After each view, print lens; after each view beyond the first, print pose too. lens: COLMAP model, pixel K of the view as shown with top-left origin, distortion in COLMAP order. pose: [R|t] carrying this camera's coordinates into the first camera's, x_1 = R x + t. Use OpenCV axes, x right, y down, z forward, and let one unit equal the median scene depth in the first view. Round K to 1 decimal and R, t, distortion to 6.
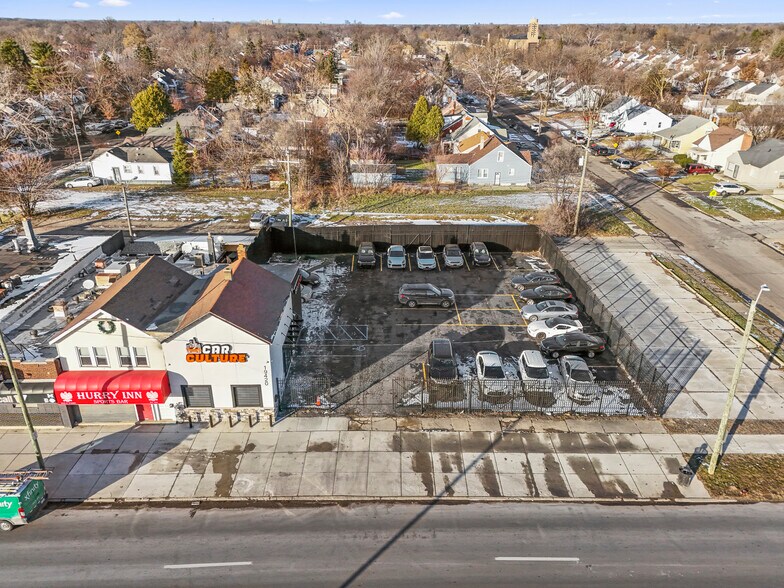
lens RADIAL K [[571.1, 0, 390.1], [0, 571.1, 293.4], [0, 0, 1]] dist [0.080023, -0.071614]
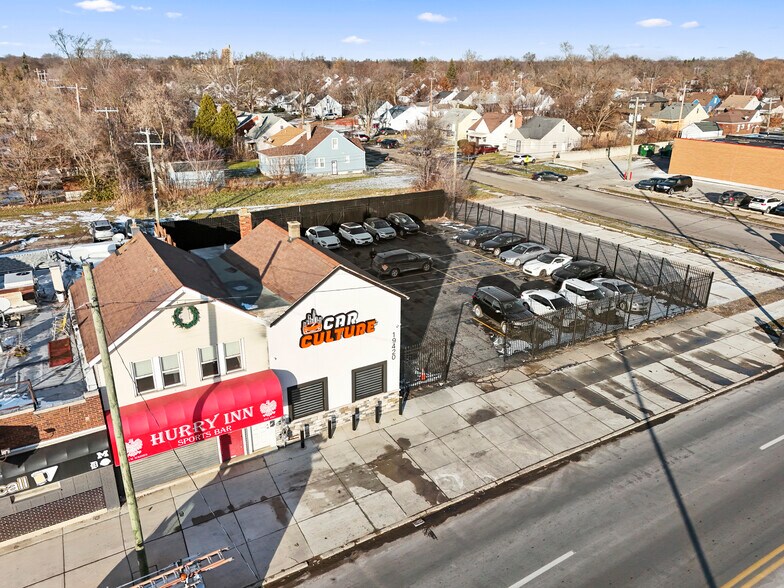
lens RADIAL K [[581.7, 0, 389.3], [0, 581.7, 292.6], [0, 0, 1]] dist [0.077888, -0.060192]
pose [[0.869351, -0.181347, 0.459720, -0.546090], [0.208811, 0.977914, -0.009111, 0.078195], [-0.447914, 0.103915, 0.888017, 0.308052]]
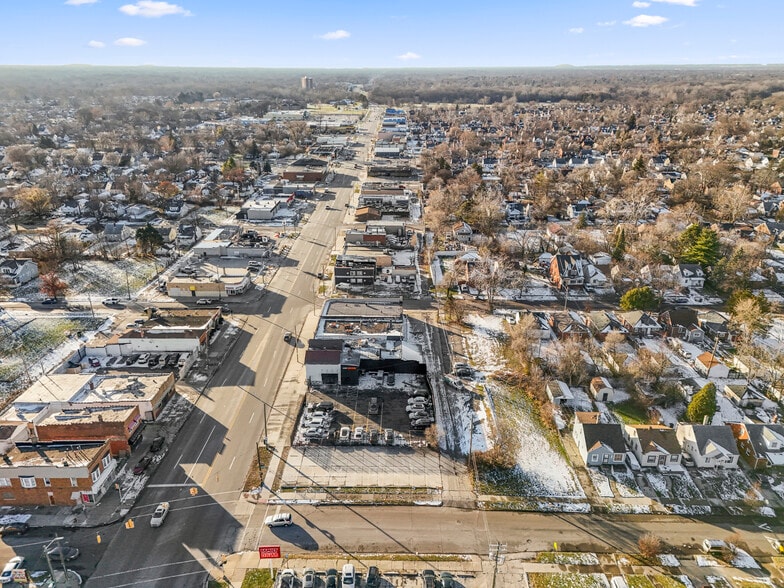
lens RADIAL K [[571.1, 0, 392.9], [0, 571.1, 279.7], [0, 0, 1]] dist [0.080023, -0.071614]
pose [[-0.018699, 0.338633, -0.940733, 3.289498], [-0.423086, 0.849825, 0.314319, -1.900791], [0.905897, 0.403888, 0.127380, 0.755727]]
